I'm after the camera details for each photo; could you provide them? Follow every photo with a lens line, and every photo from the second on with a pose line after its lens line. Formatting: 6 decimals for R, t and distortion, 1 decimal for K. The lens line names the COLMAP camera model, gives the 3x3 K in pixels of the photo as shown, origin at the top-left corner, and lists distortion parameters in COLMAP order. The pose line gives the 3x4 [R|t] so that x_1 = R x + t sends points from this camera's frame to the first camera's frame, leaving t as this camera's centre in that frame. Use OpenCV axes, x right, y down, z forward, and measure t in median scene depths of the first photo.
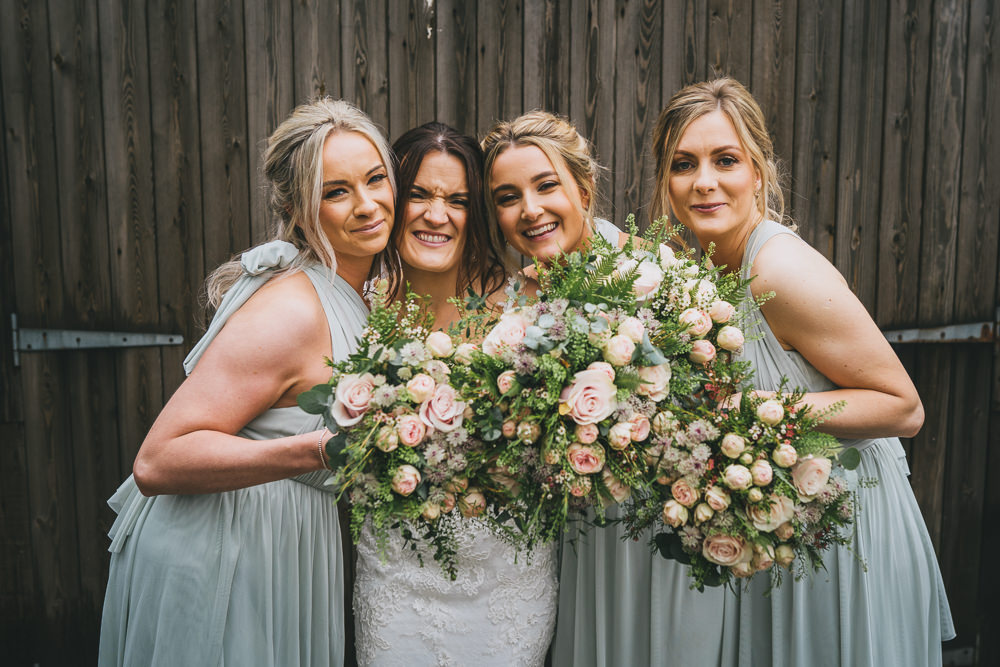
lens RADIAL K [[1025.6, 0, 500.0], [0, 1025.6, 333.5], [0, 0, 1]] dist [-0.019216, 0.008969]
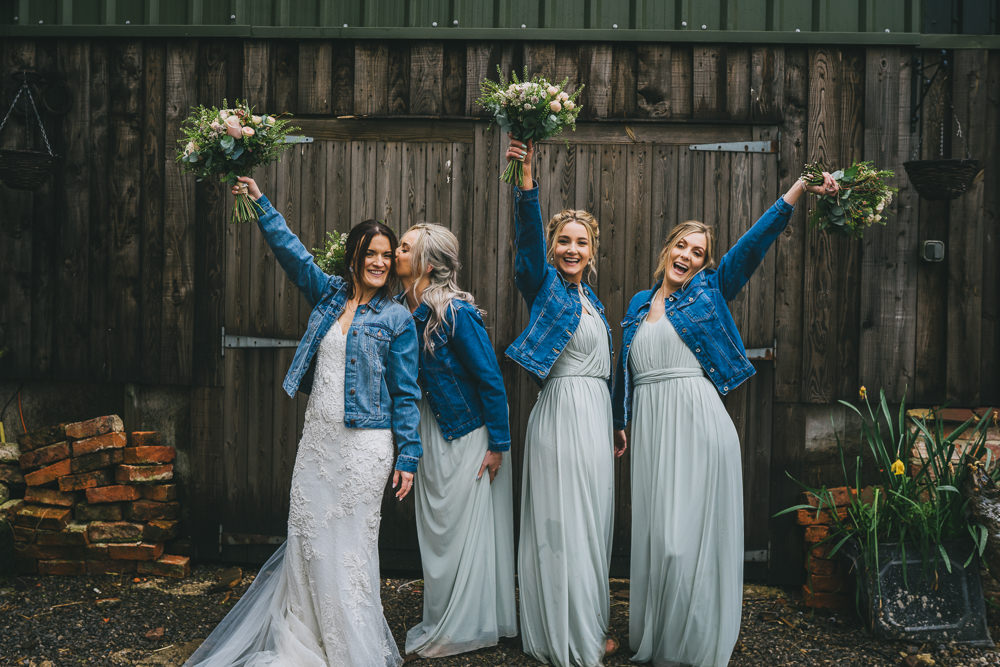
lens RADIAL K [[1025.6, 0, 500.0], [0, 1025.6, 333.5], [0, 0, 1]] dist [-0.019216, 0.008969]
pose [[0.987568, 0.026109, -0.155008, 0.307111], [-0.041952, 0.994120, -0.099830, 0.155933], [0.151490, 0.105092, 0.982856, -0.745729]]
